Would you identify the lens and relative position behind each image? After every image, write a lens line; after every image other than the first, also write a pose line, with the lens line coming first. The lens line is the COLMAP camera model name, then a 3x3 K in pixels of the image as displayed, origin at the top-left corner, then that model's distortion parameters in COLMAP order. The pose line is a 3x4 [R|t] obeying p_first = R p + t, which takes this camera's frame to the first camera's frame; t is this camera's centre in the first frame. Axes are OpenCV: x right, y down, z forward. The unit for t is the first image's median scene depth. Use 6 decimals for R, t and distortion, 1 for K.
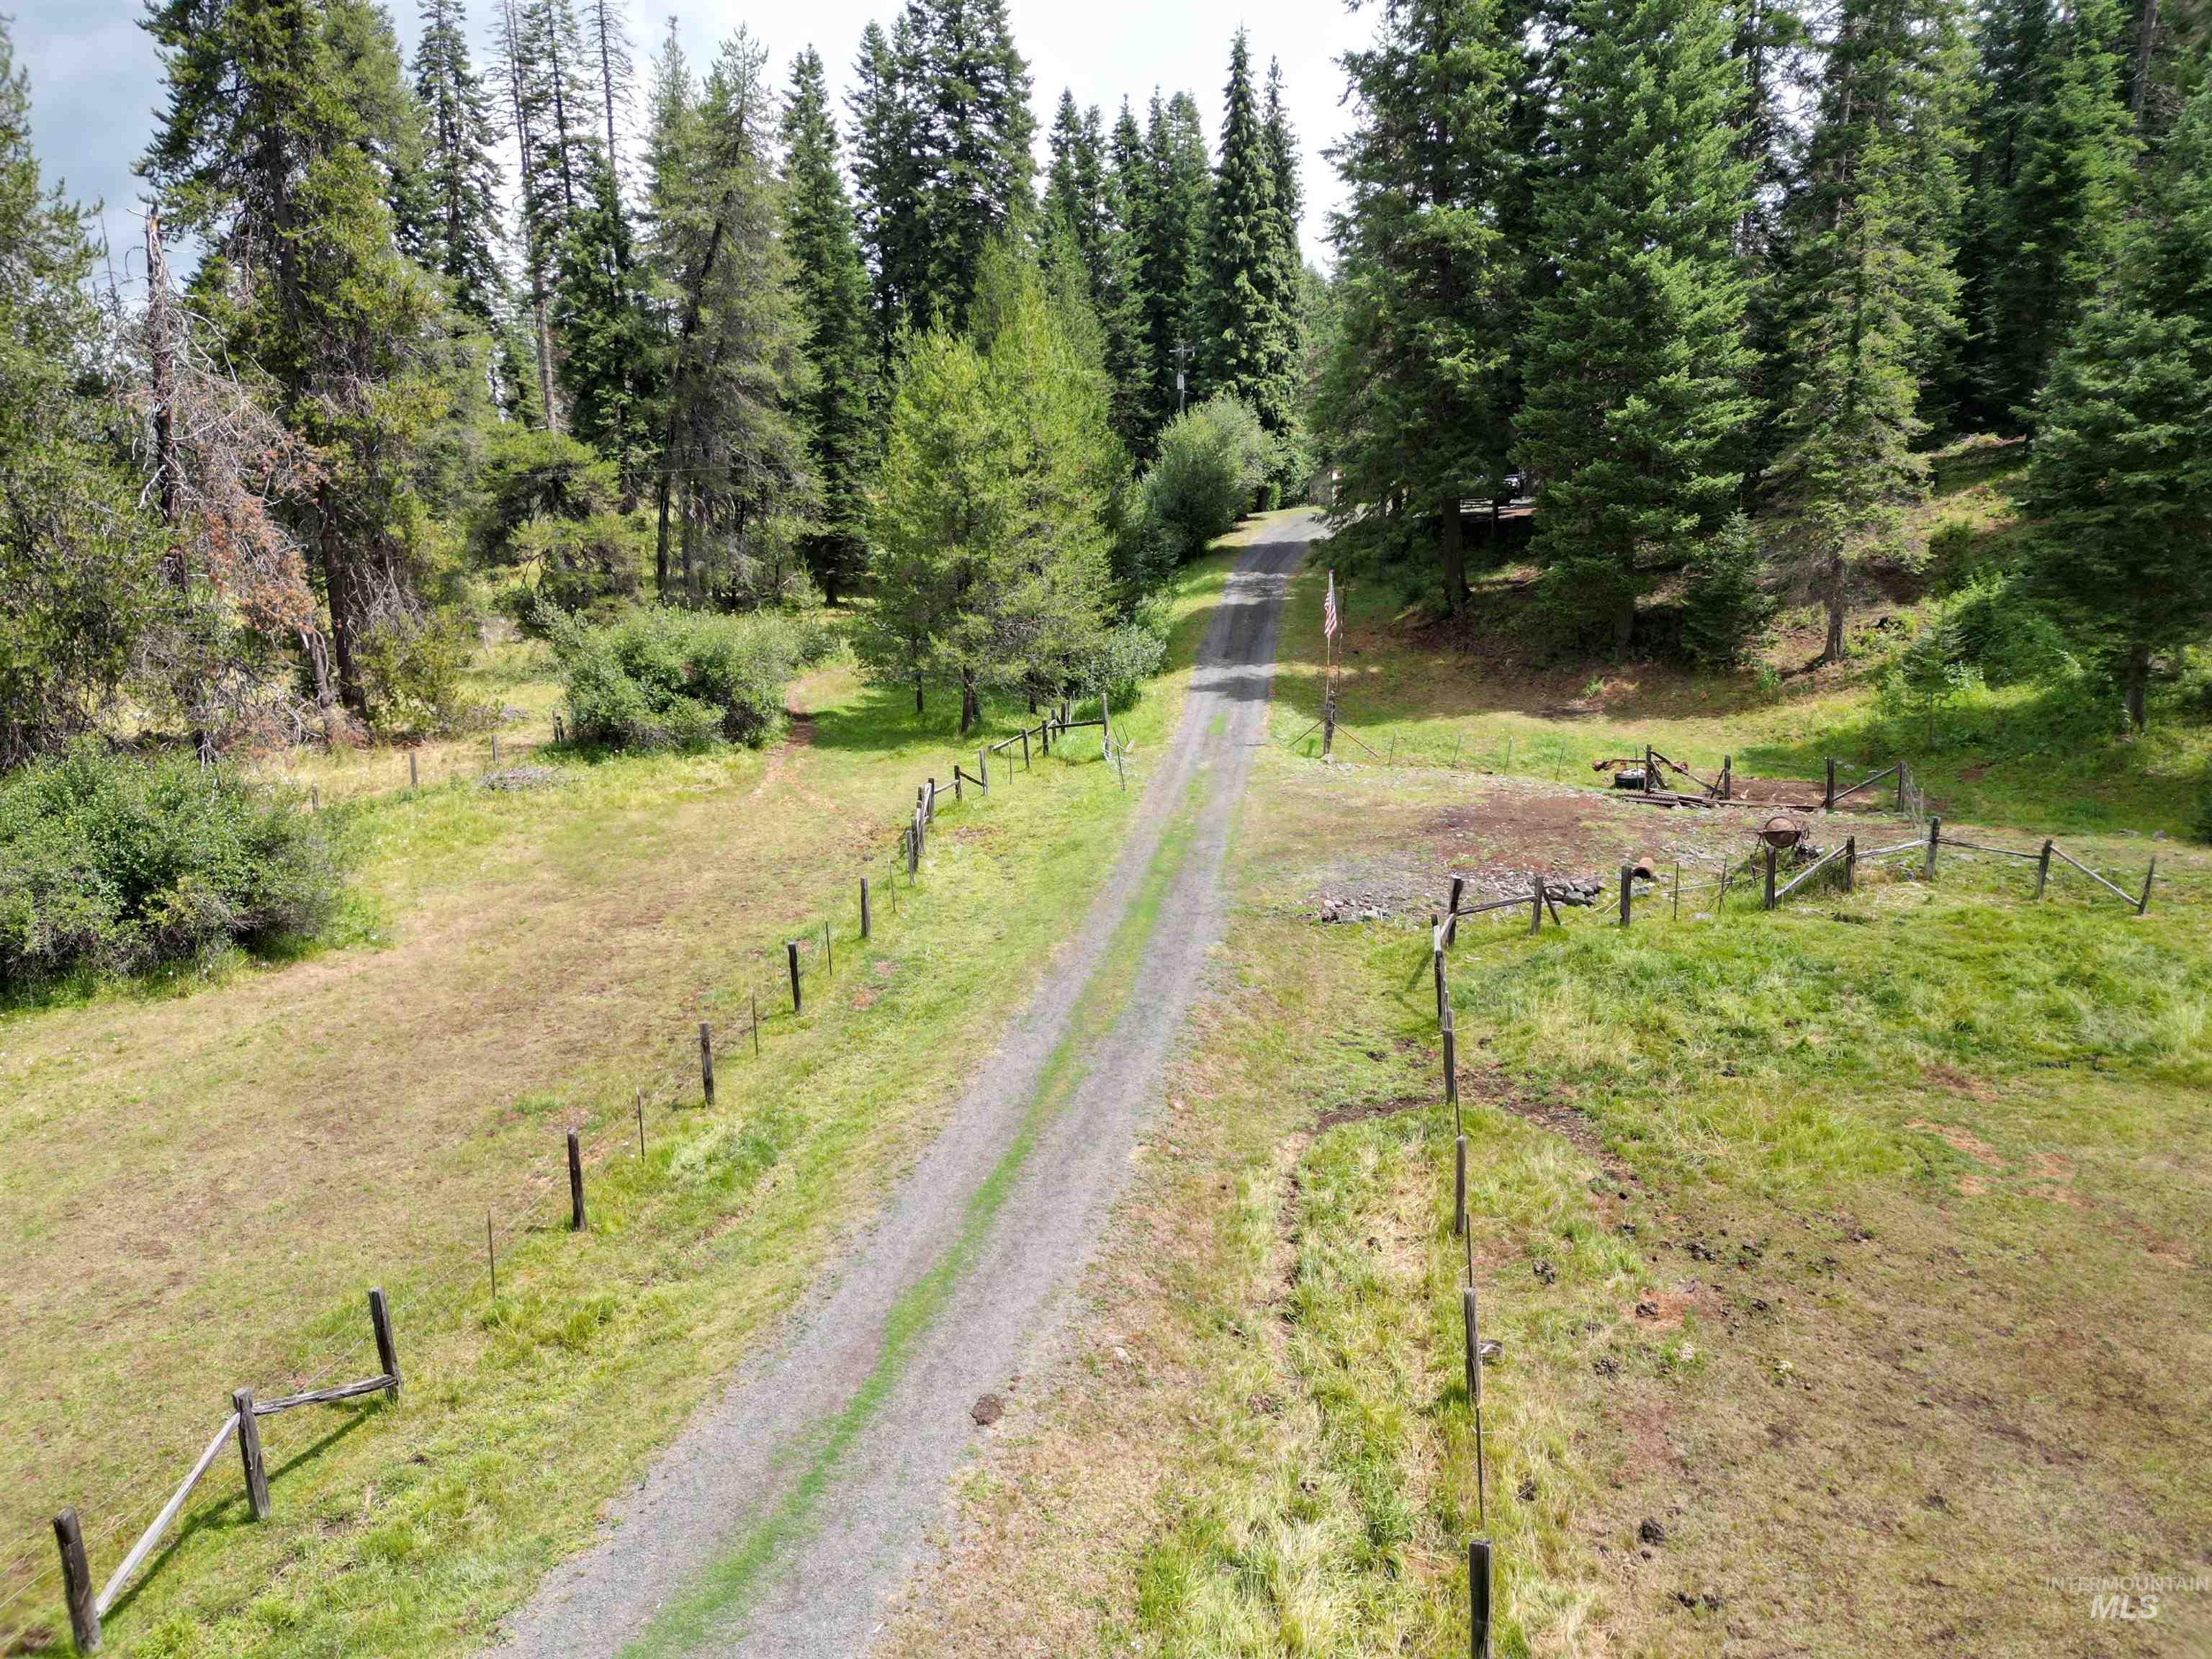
lens RADIAL K [[1517.1, 0, 1098.3], [0, 1517.1, 843.9], [0, 0, 1]] dist [0.057775, -0.043196]
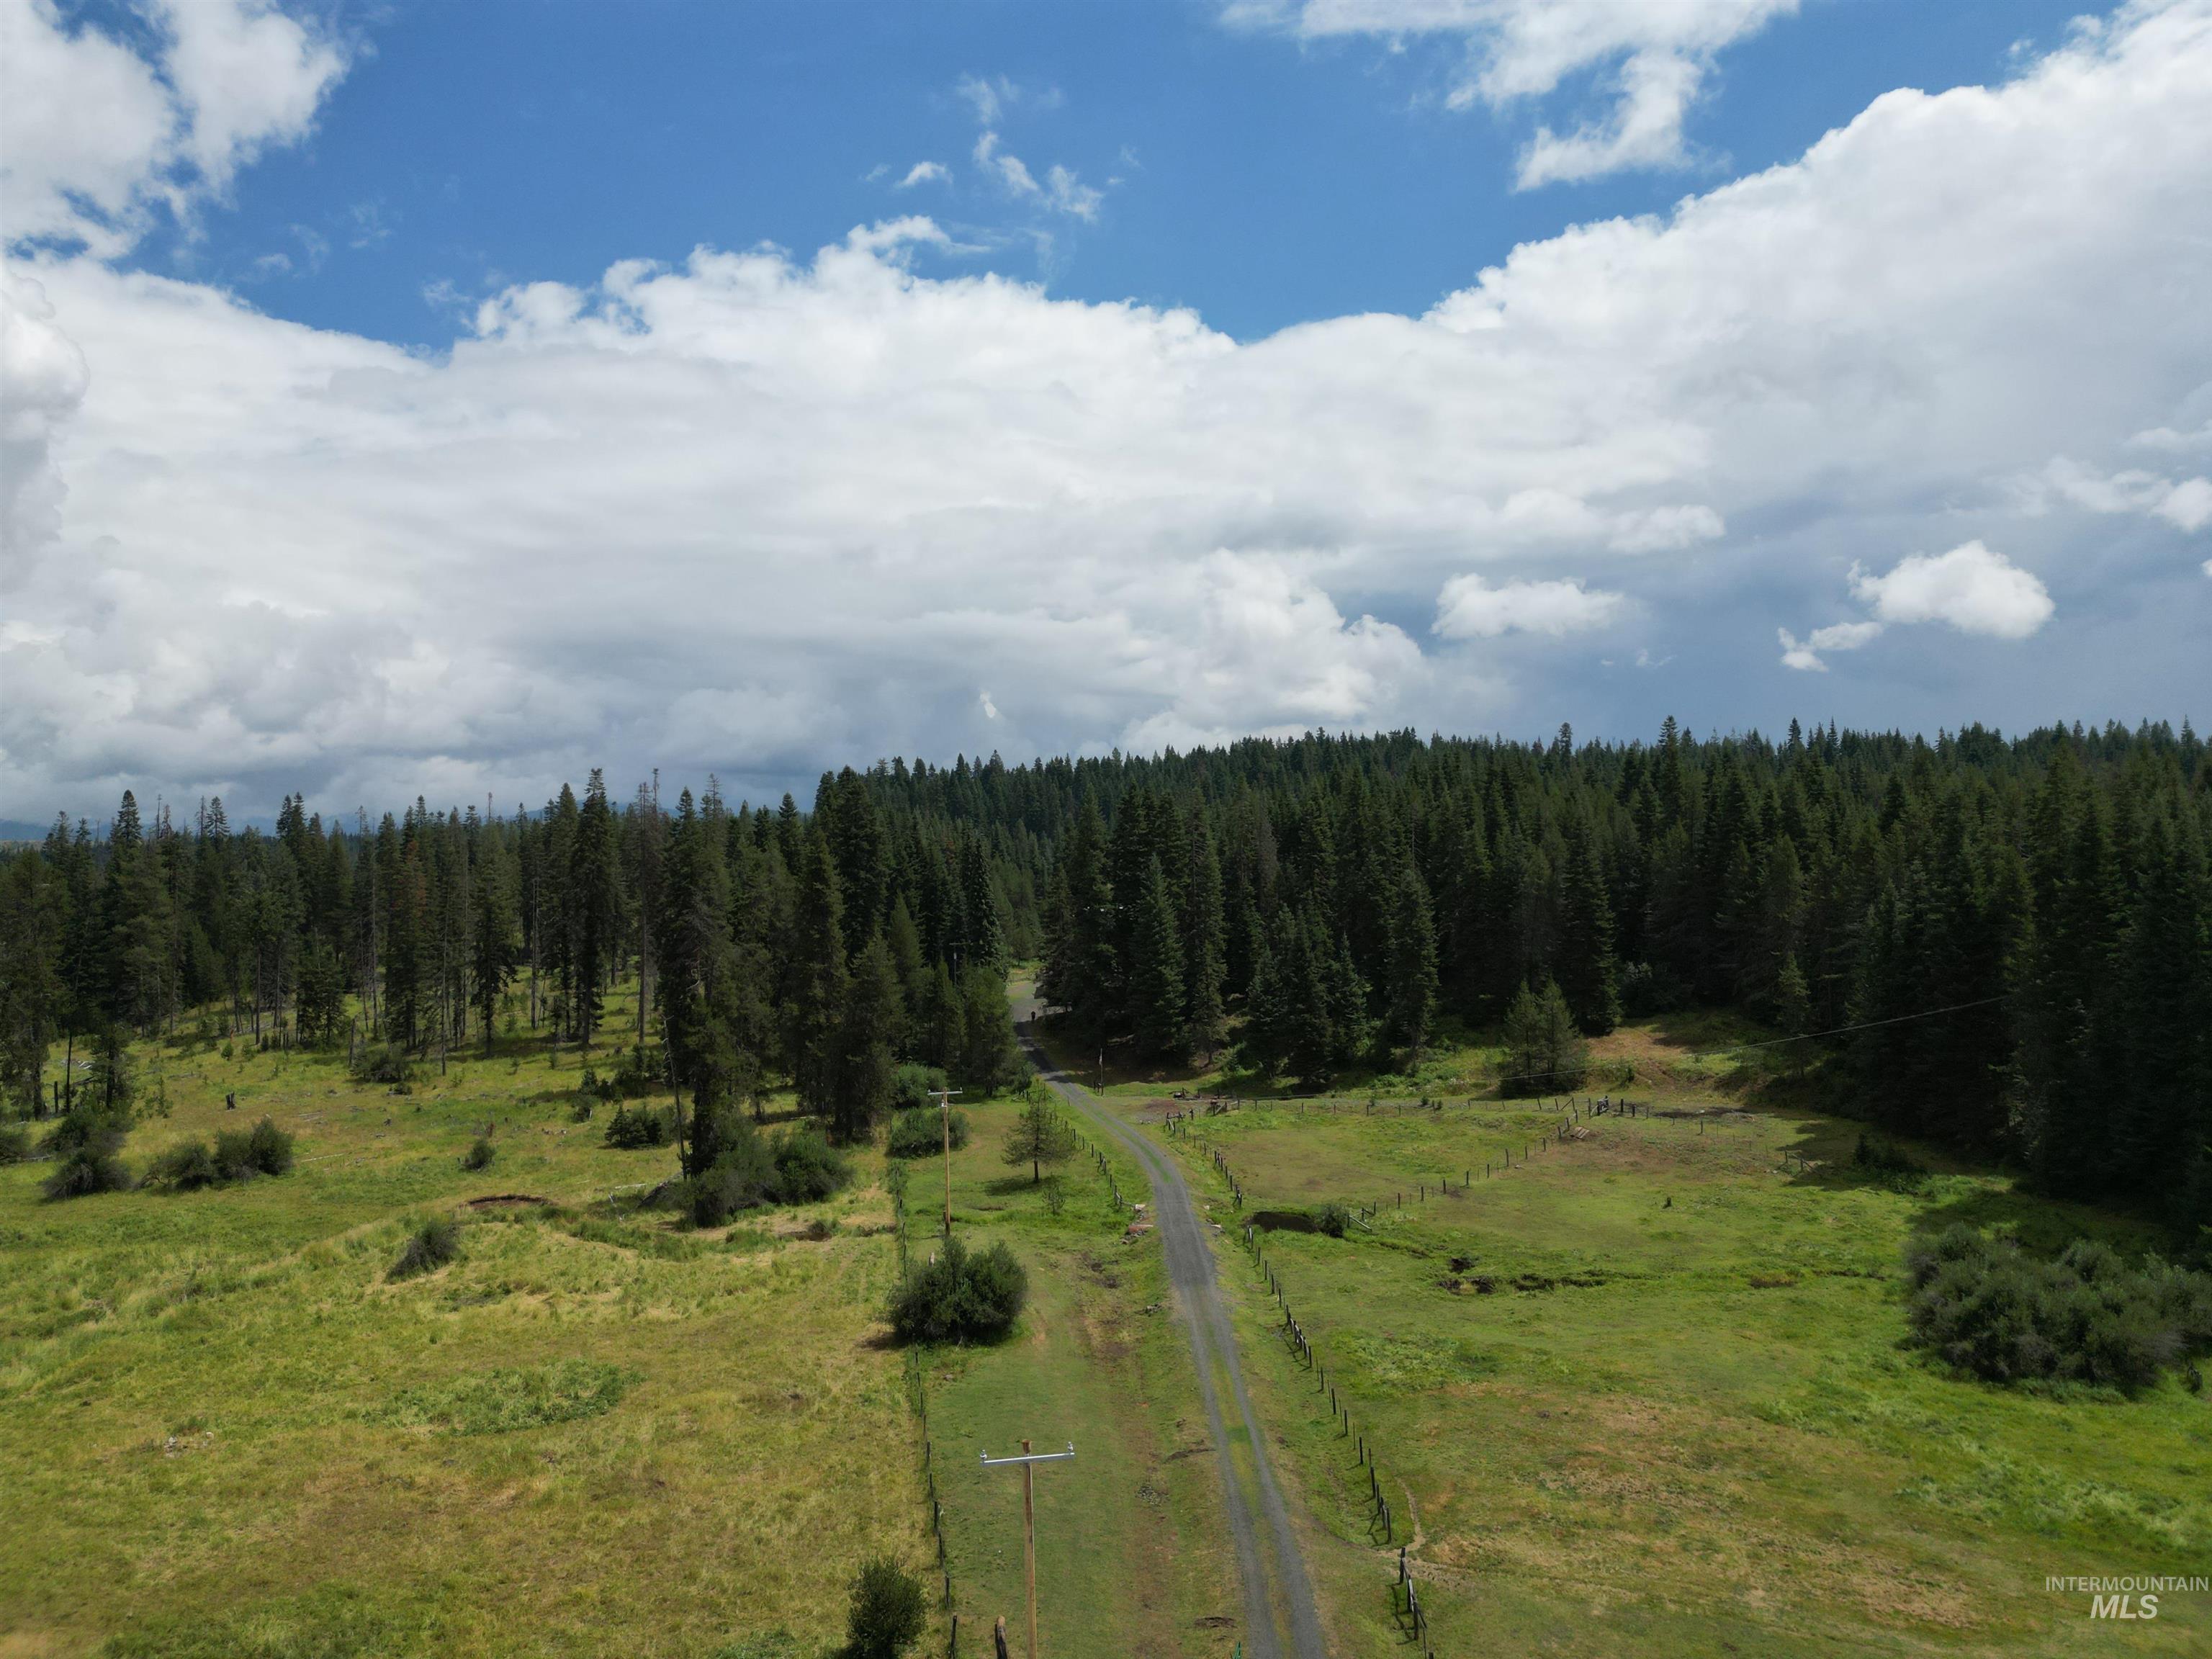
lens RADIAL K [[1517.1, 0, 1105.5], [0, 1517.1, 836.4], [0, 0, 1]] dist [0.057775, -0.043196]
pose [[0.909314, 0.013902, 0.415878, -1.240979], [0.088635, 0.970034, -0.226225, 0.152528], [-0.406561, 0.242571, 0.880834, -2.192796]]
